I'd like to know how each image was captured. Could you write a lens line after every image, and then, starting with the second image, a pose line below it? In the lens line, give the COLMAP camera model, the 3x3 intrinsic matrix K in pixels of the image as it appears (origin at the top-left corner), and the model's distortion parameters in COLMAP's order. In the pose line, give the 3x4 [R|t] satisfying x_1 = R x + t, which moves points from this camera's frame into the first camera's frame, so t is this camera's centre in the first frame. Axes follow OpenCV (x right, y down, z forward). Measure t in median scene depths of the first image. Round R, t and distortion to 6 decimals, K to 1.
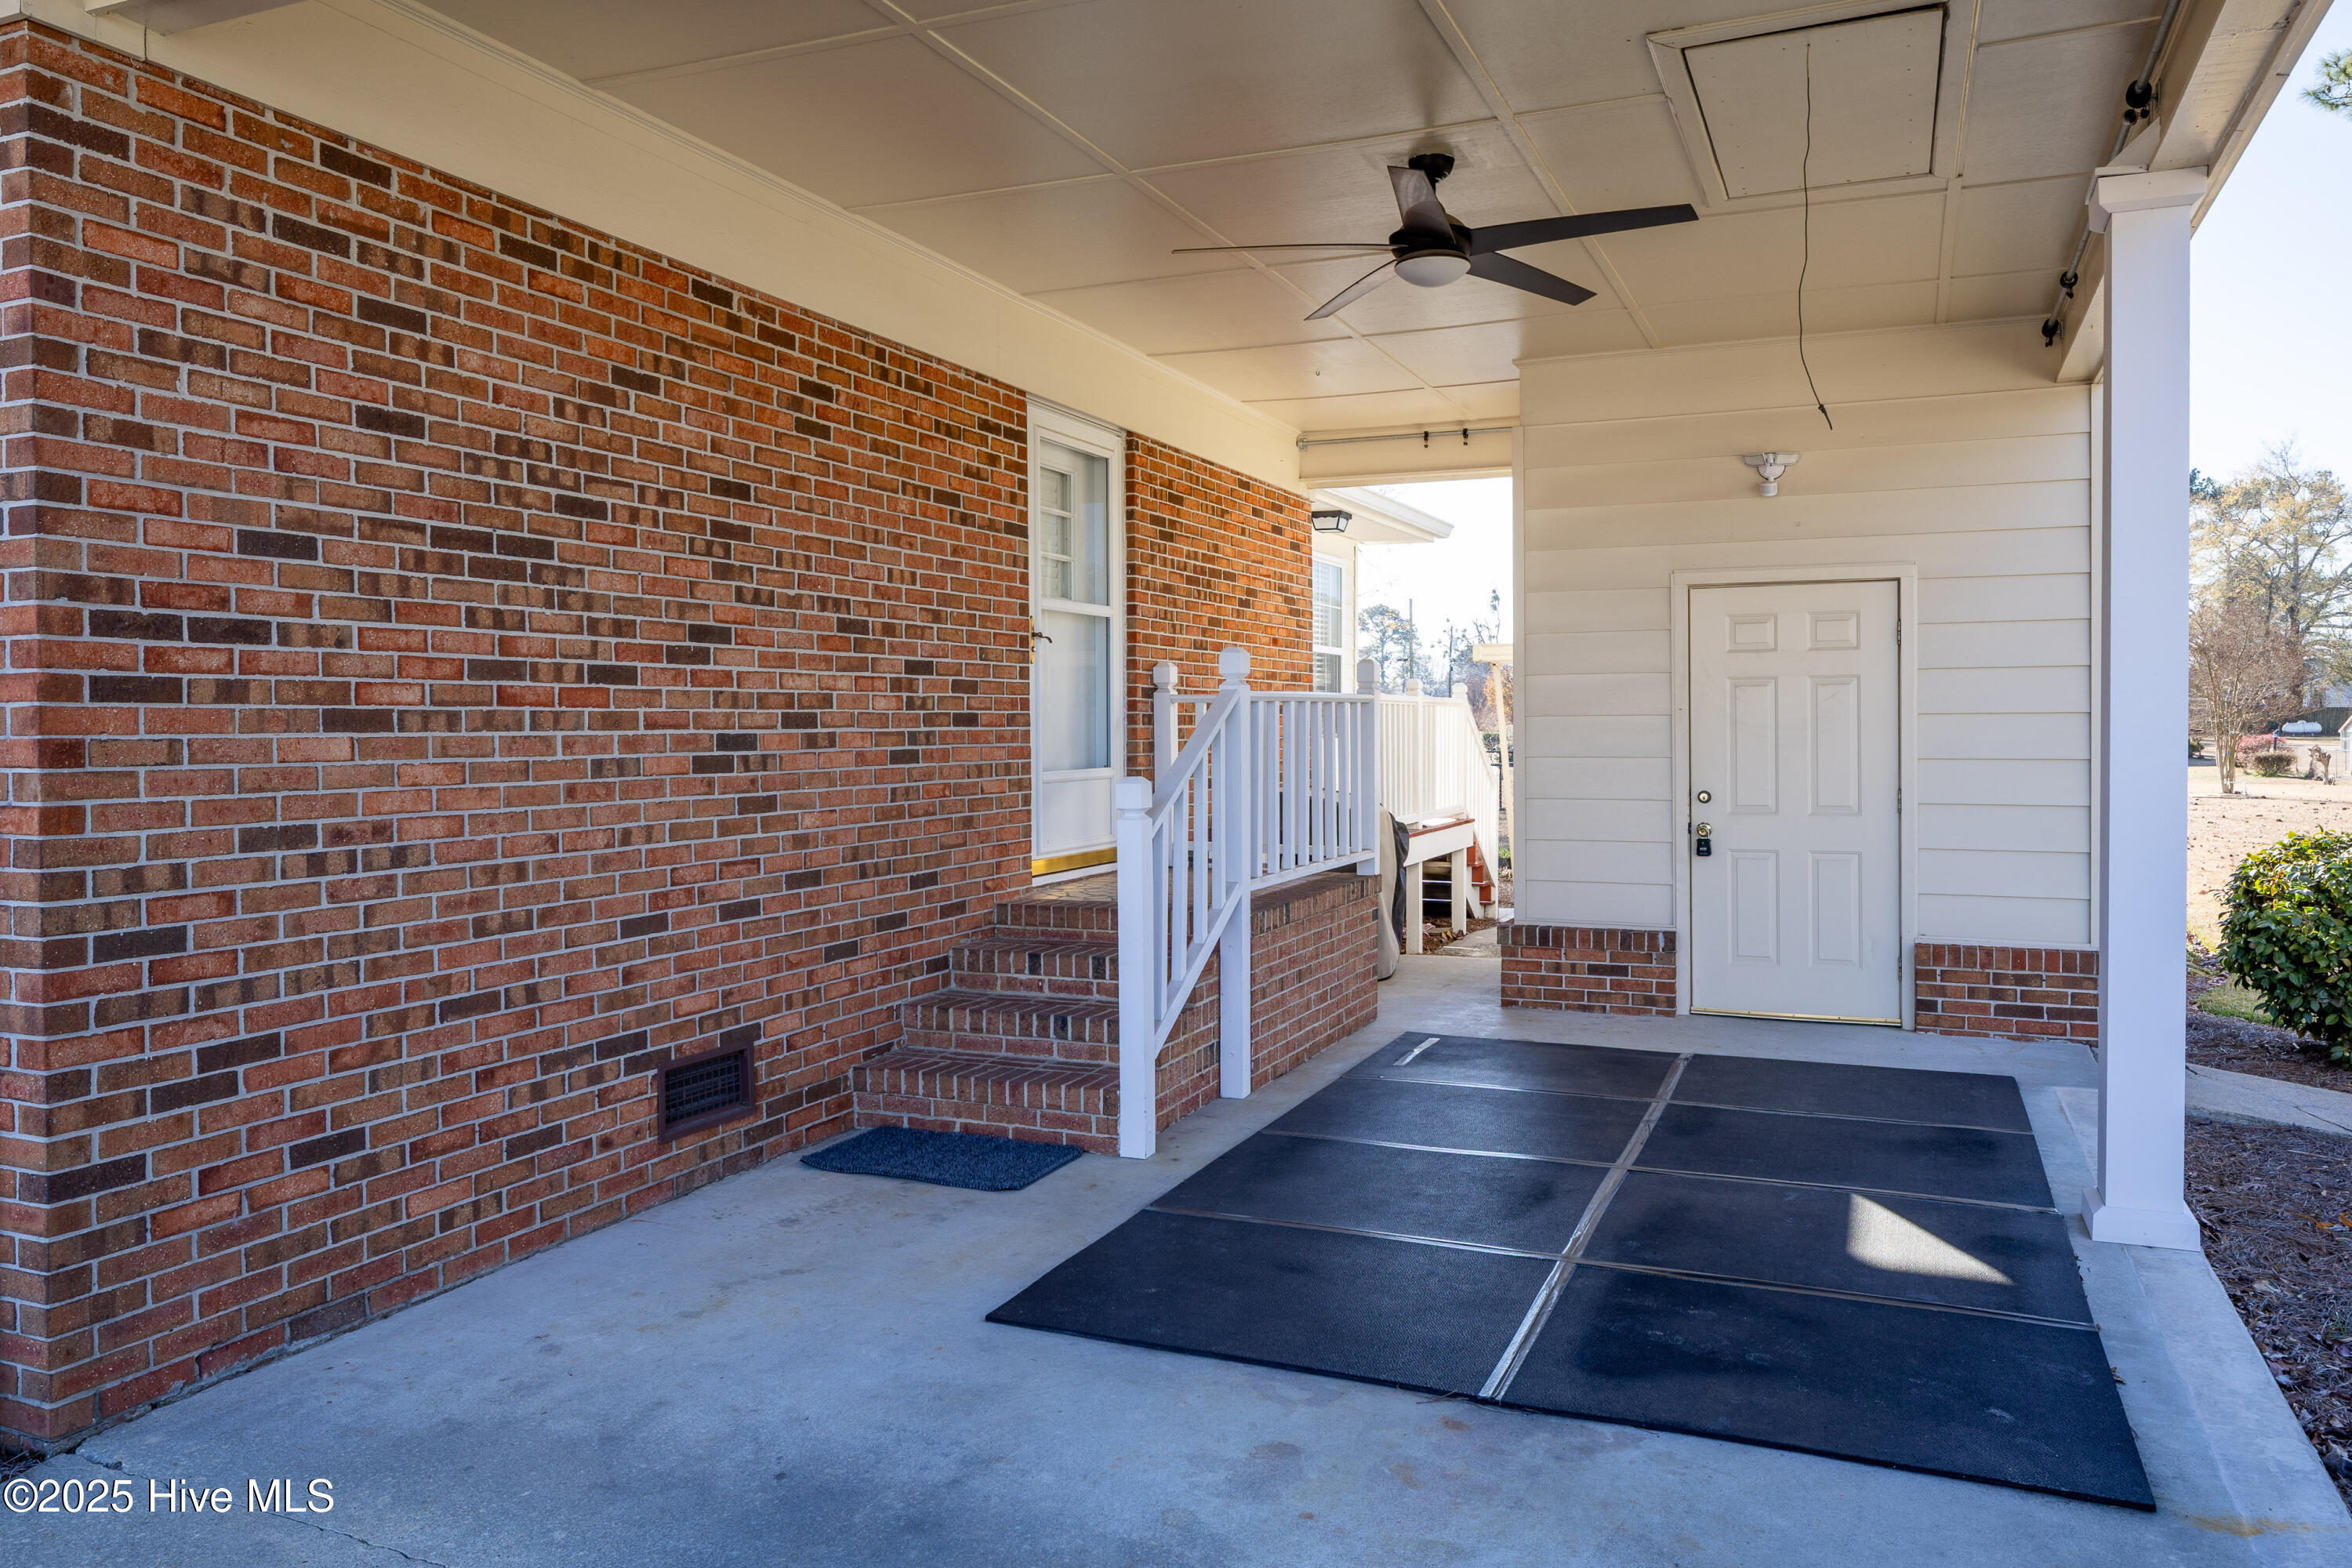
lens RADIAL K [[1612.3, 0, 1166.6], [0, 1612.3, 759.6], [0, 0, 1]] dist [-0.002236, 0.000872]
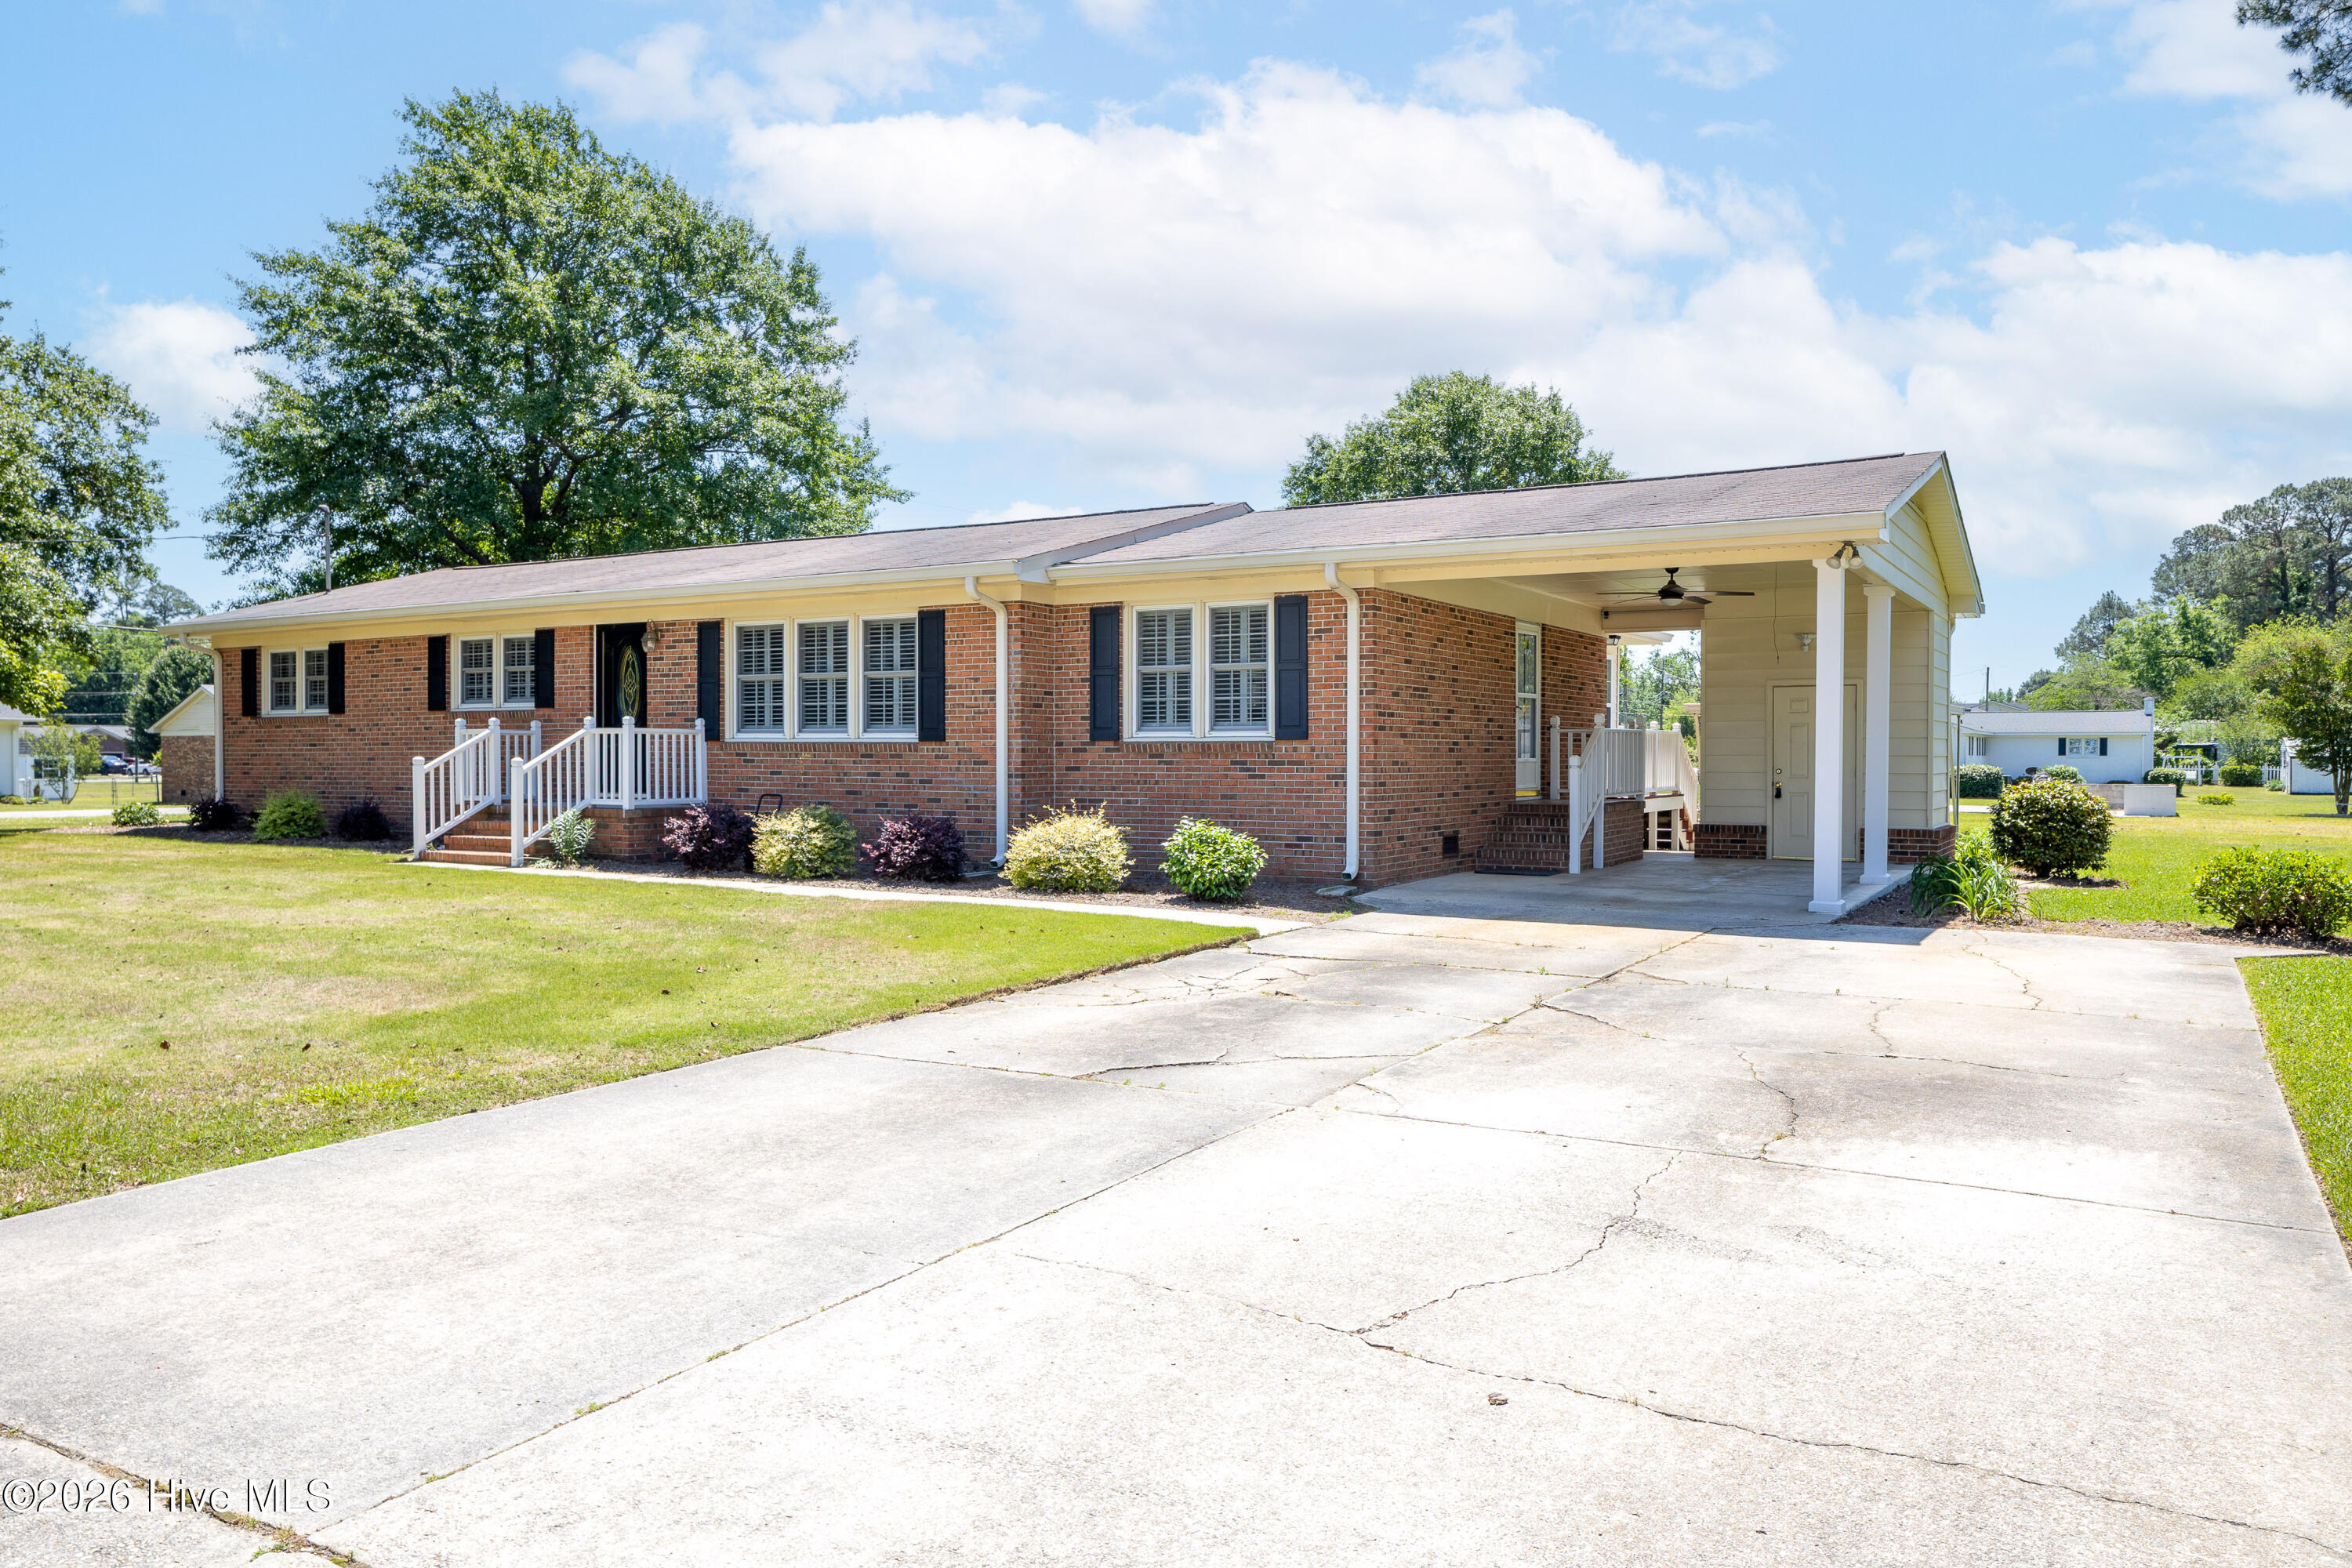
lens RADIAL K [[1612.3, 0, 1166.6], [0, 1612.3, 759.6], [0, 0, 1]] dist [-0.002236, 0.000872]
pose [[0.993697, 0.008600, -0.111769, -0.327743], [-0.010390, 0.999827, -0.015443, 0.053297], [0.111617, 0.016507, 0.993614, -1.583461]]
